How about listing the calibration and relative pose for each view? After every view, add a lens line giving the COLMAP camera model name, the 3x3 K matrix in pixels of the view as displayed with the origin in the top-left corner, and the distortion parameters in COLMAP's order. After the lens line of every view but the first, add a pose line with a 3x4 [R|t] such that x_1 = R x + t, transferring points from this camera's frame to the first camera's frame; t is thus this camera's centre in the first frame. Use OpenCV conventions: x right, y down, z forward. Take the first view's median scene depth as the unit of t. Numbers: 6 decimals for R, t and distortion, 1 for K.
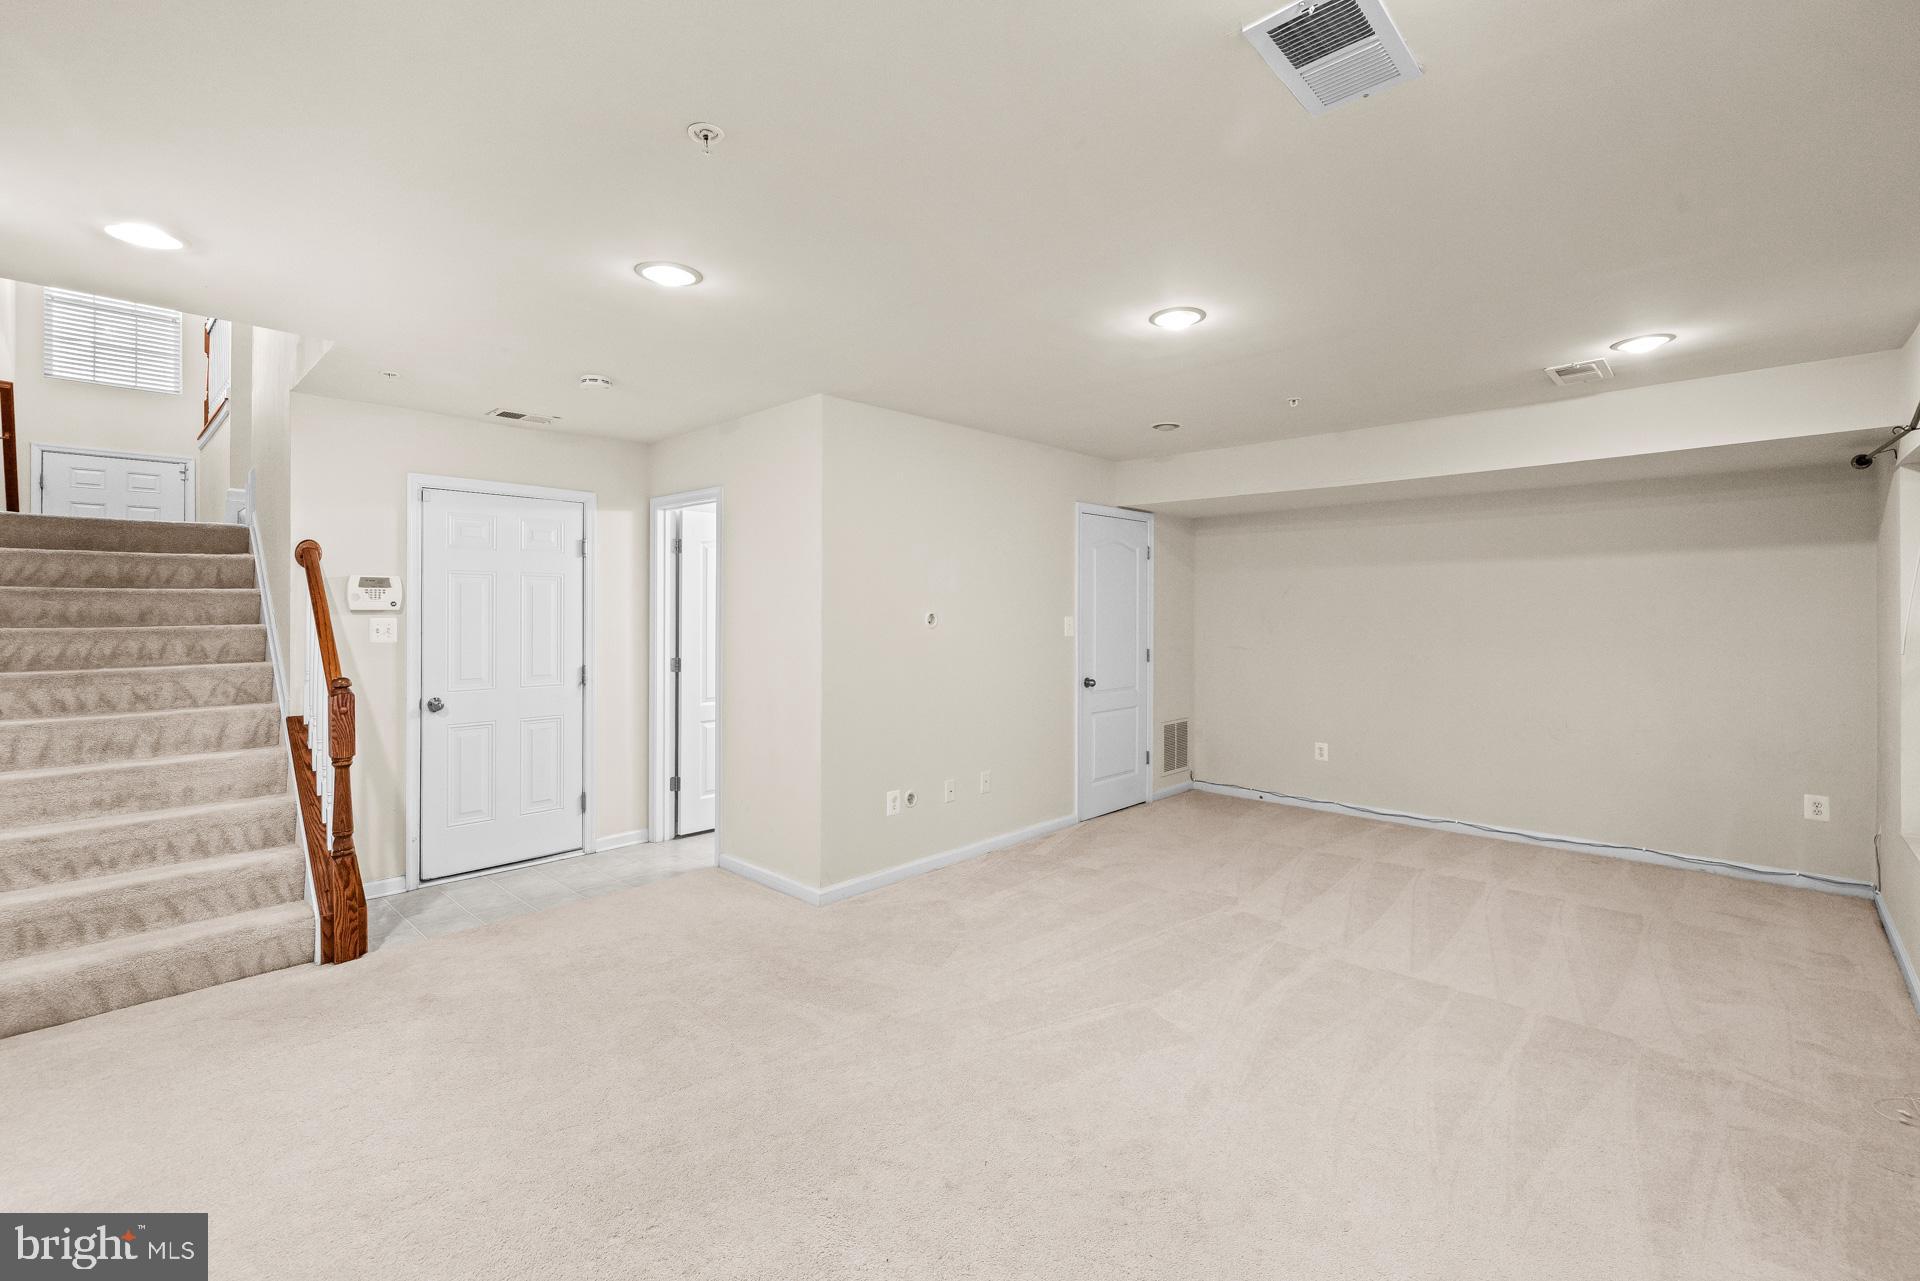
lens RADIAL K [[835.1, 0, 960.9], [0, 835.1, 625.8], [0, 0, 1]] dist [0.001038, -0.000038]
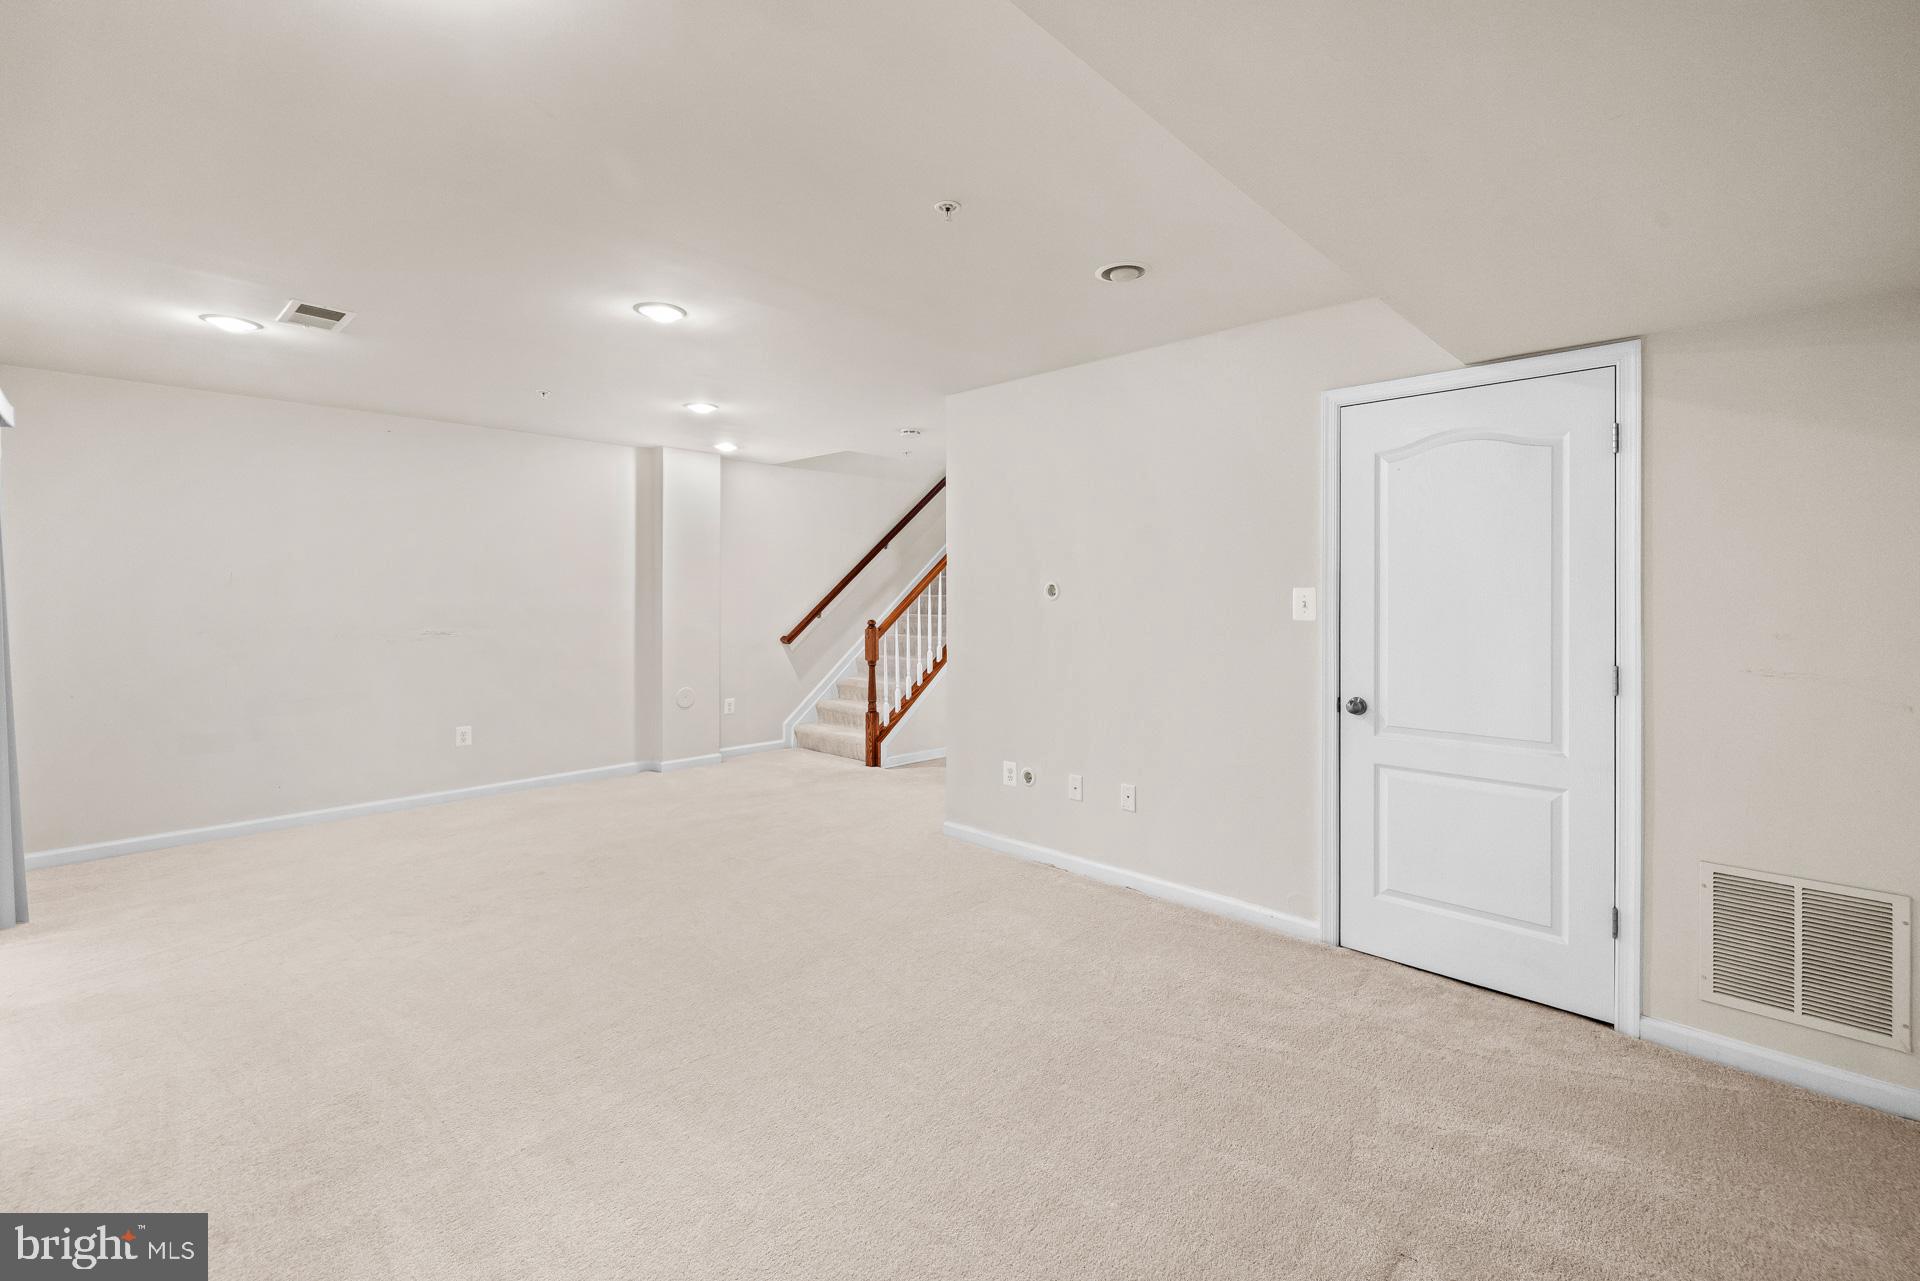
lens RADIAL K [[850.2, 0, 953.7], [0, 850.2, 591.6], [0, 0, 1]] dist [0.000760, -0.000051]
pose [[-0.024866, -0.000263, -0.999691, 0.935360], [-0.013823, 0.999904, 0.000081, -0.005597], [0.999595, 0.013820, -0.024867, 0.950253]]
